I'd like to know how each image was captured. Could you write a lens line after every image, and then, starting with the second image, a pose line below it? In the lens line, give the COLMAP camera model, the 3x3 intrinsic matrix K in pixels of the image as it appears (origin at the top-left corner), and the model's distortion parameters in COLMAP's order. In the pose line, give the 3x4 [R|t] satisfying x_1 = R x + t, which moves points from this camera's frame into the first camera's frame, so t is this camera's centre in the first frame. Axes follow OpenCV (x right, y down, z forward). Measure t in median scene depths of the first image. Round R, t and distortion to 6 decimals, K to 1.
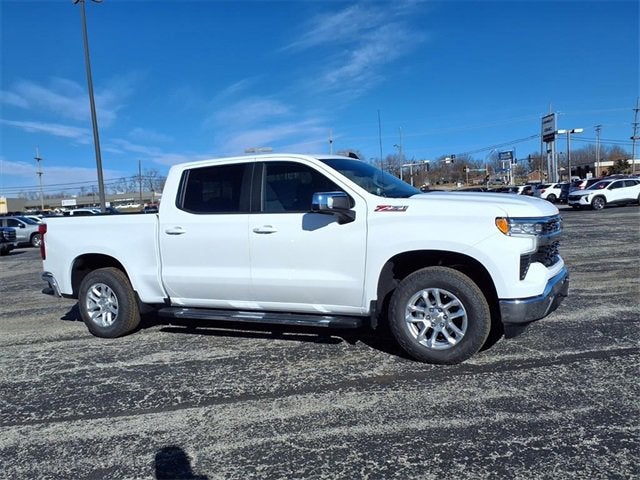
lens RADIAL K [[512.9, 0, 322.0], [0, 512.9, 240.2], [0, 0, 1]] dist [0.025575, -0.034304]
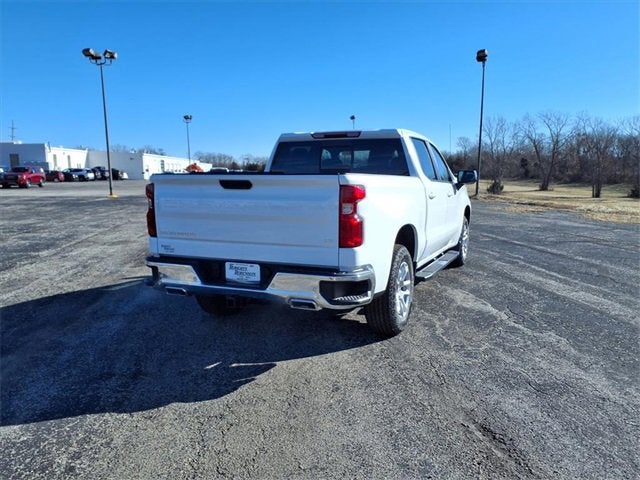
lens RADIAL K [[516.3, 0, 318.9], [0, 516.3, 237.6], [0, 0, 1]] dist [0.005121, -0.007094]
pose [[-0.032093, -0.053727, 0.998040, -1.632286], [0.078270, 0.995353, 0.056100, -0.009899], [-0.996416, 0.079917, -0.027738, 1.551335]]
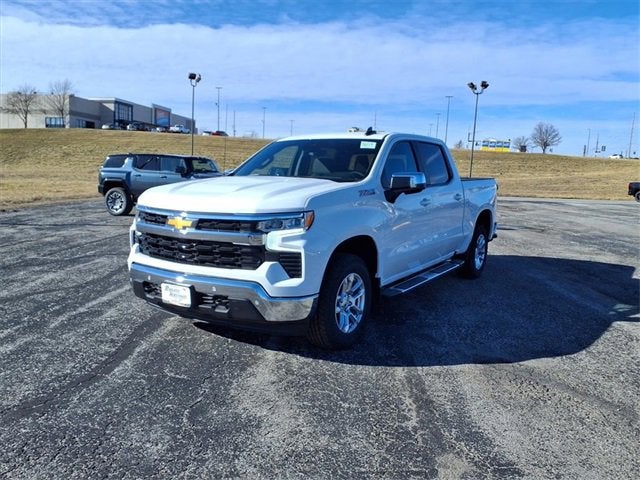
lens RADIAL K [[522.7, 0, 321.0], [0, 522.7, 237.1], [0, 0, 1]] dist [0.004868, -0.017877]
pose [[-0.129379, 0.183667, -0.974437, 1.378265], [-0.086971, 0.976807, 0.195662, -0.211977], [0.987774, 0.110062, -0.110404, 1.433148]]
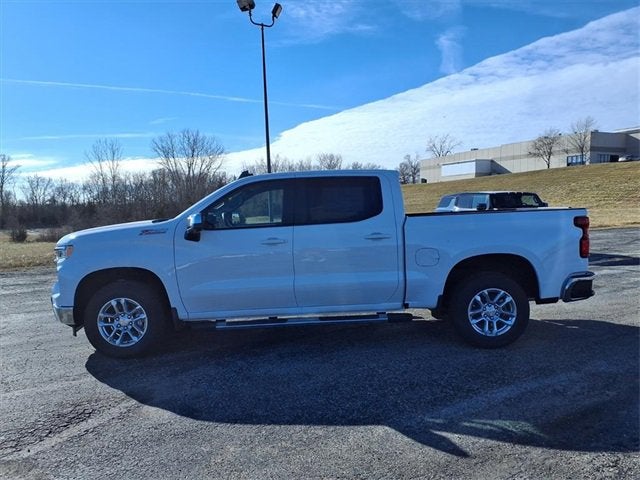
lens RADIAL K [[513.8, 0, 322.4], [0, 513.8, 238.1], [0, 0, 1]] dist [0.035695, -0.052916]
pose [[-0.888012, 0.113785, -0.445519, 0.516886], [0.051163, 0.987333, 0.150184, -0.251016], [0.456964, 0.110571, -0.882586, 2.661350]]
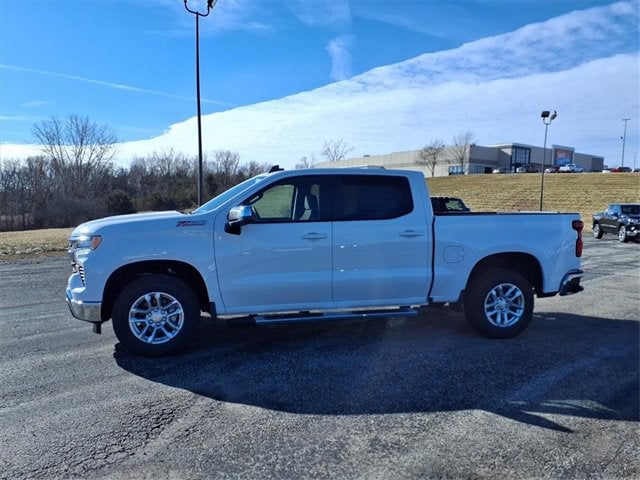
lens RADIAL K [[506.2, 0, 321.8], [0, 506.2, 246.4], [0, 0, 1]] dist [0.042244, -0.038549]
pose [[-0.776658, 0.106008, -0.620938, 0.818752], [-0.004289, 0.984825, 0.173496, -0.253120], [0.629908, 0.137411, -0.764418, 2.475541]]
